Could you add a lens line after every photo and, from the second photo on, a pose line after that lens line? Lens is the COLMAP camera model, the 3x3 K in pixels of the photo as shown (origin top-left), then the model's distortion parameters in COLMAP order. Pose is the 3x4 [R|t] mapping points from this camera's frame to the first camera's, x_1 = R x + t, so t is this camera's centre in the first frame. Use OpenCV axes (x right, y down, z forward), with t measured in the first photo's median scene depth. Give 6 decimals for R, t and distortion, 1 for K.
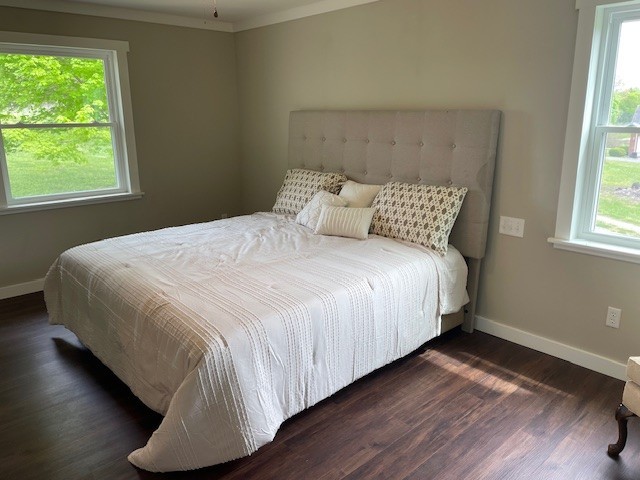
lens RADIAL K [[492.5, 0, 319.4], [0, 492.5, 230.1], [0, 0, 1]] dist [0.089044, -0.115957]
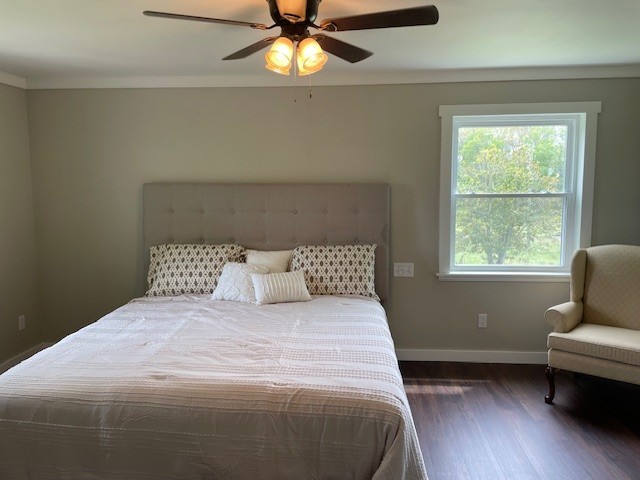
lens RADIAL K [[492.5, 0, 319.4], [0, 492.5, 230.1], [0, 0, 1]] dist [0.089044, -0.115957]
pose [[0.717249, -0.070971, 0.693193, -0.639959], [0.163650, 0.984132, -0.068571, -0.055814], [-0.677328, 0.162624, 0.717482, 0.199188]]
